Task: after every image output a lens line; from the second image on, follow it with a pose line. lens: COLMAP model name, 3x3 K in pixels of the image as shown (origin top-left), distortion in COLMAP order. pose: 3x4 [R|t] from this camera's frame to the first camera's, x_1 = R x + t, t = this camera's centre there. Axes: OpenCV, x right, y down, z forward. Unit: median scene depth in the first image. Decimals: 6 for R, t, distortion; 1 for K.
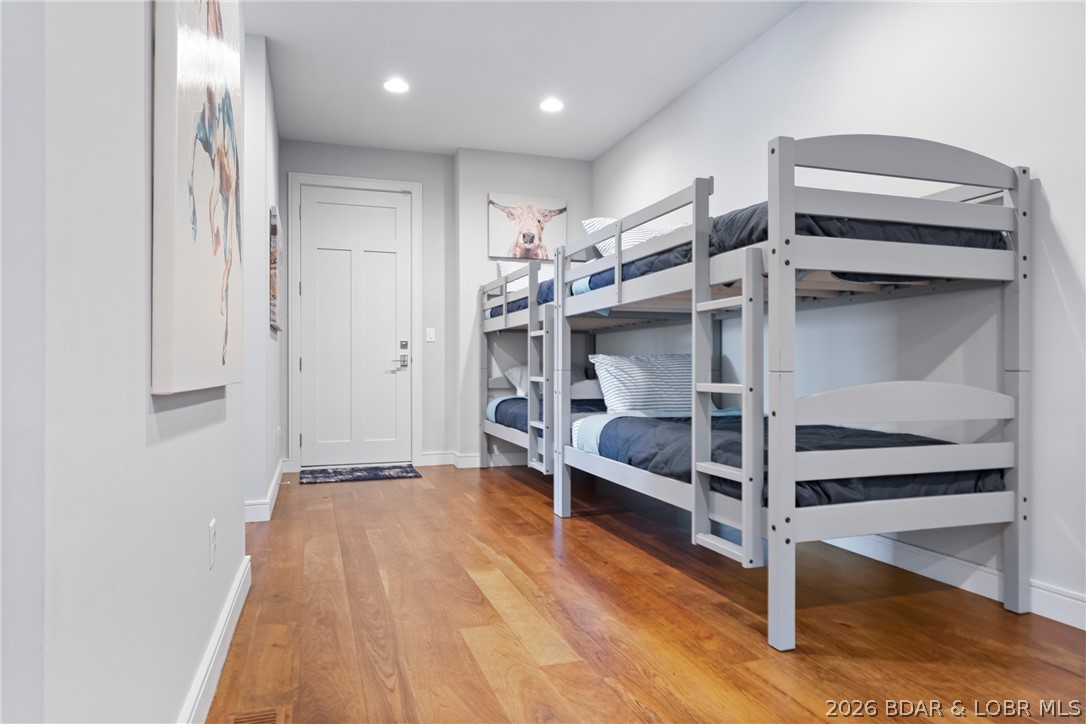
lens RADIAL K [[664.2, 0, 546.2], [0, 664.2, 366.3], [0, 0, 1]] dist [0.004331, 0.000341]
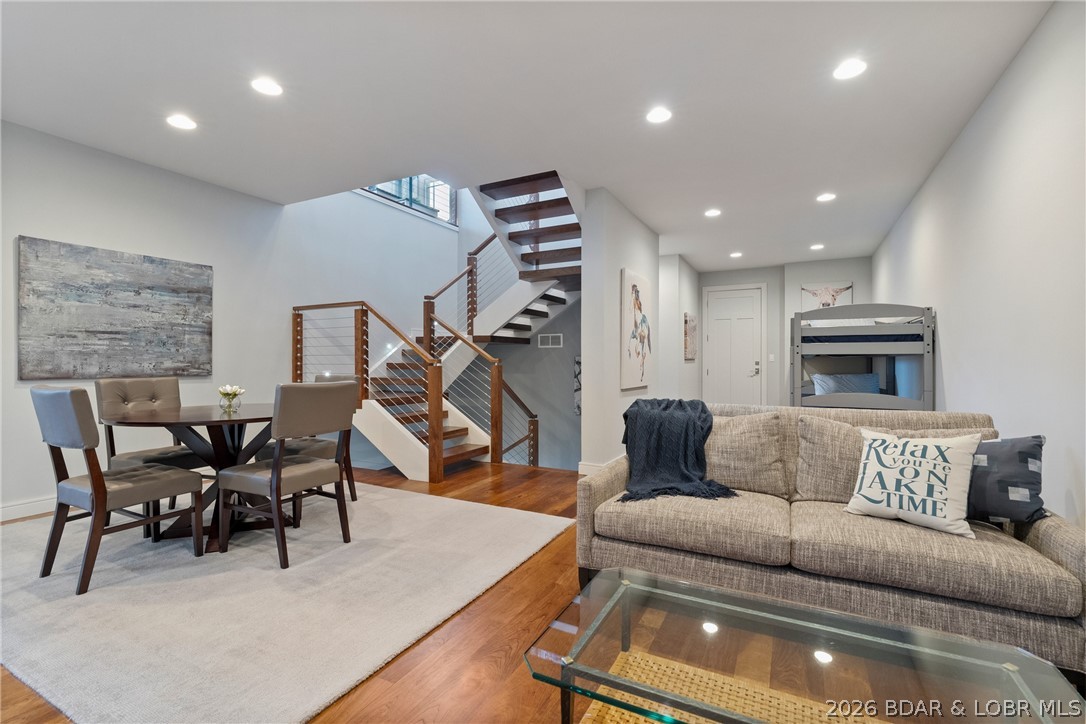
lens RADIAL K [[498.2, 0, 543.3], [0, 498.2, 359.8], [0, 0, 1]] dist [-0.002044, -0.000419]
pose [[0.682611, 0.005903, -0.730758, 0.459473], [-0.000621, 0.999972, 0.007497, -0.053075], [0.730782, -0.004664, 0.682595, -0.532126]]
